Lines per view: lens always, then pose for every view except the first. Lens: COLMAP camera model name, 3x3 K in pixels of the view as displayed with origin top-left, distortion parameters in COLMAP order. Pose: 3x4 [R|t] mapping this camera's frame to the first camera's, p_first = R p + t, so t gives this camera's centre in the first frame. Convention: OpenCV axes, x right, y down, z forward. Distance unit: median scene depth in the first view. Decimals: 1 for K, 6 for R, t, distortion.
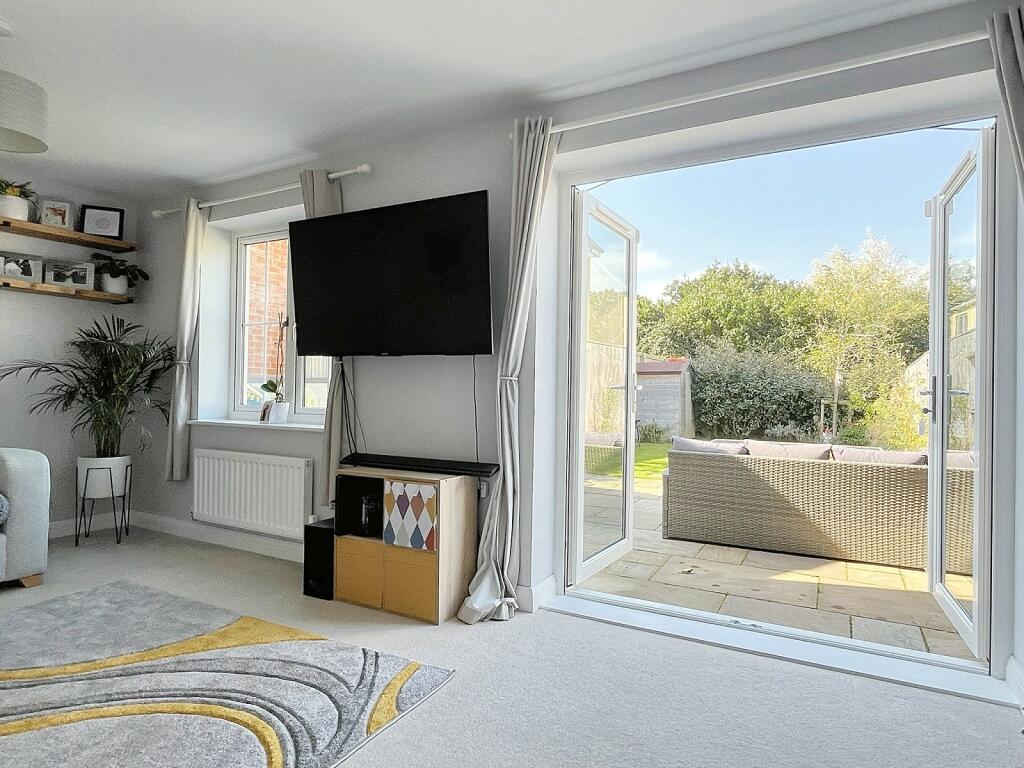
lens RADIAL K [[588.7, 0, 510.8], [0, 588.7, 386.0], [0, 0, 1]] dist [-0.004184, -0.002518]
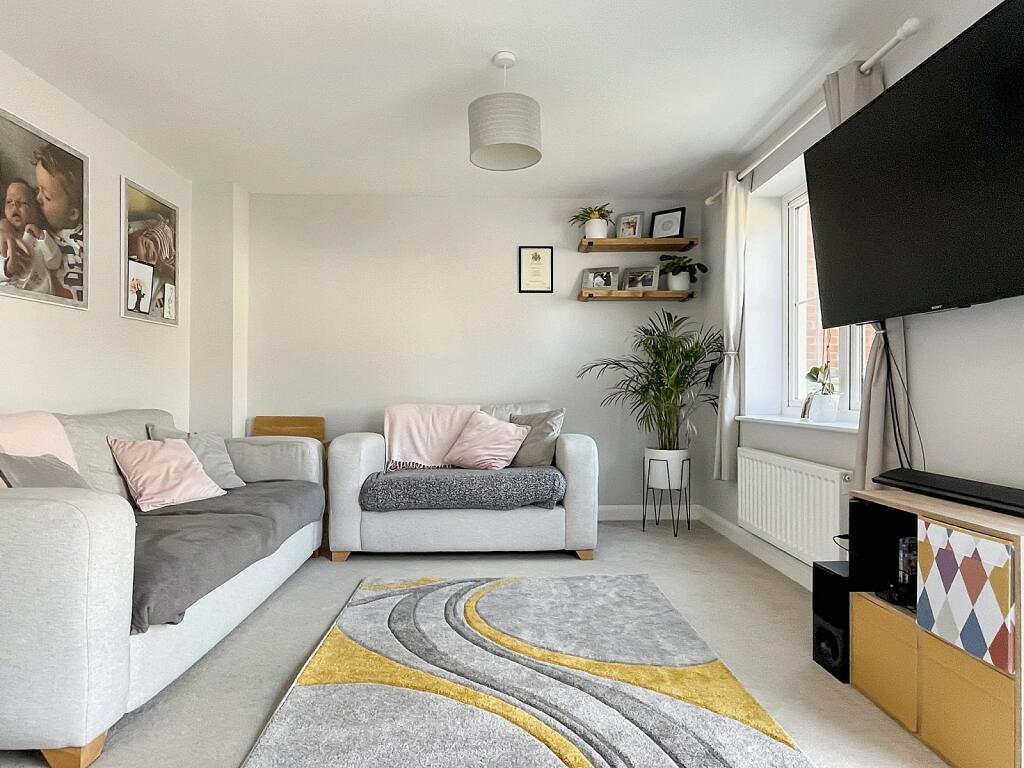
lens RADIAL K [[588.7, 0, 510.8], [0, 588.7, 386.0], [0, 0, 1]] dist [-0.004184, -0.002518]
pose [[0.514413, -0.020822, -0.857290, 0.071687], [0.014882, 0.999771, -0.015353, 0.027455], [0.857414, -0.004860, 0.514605, 0.303778]]
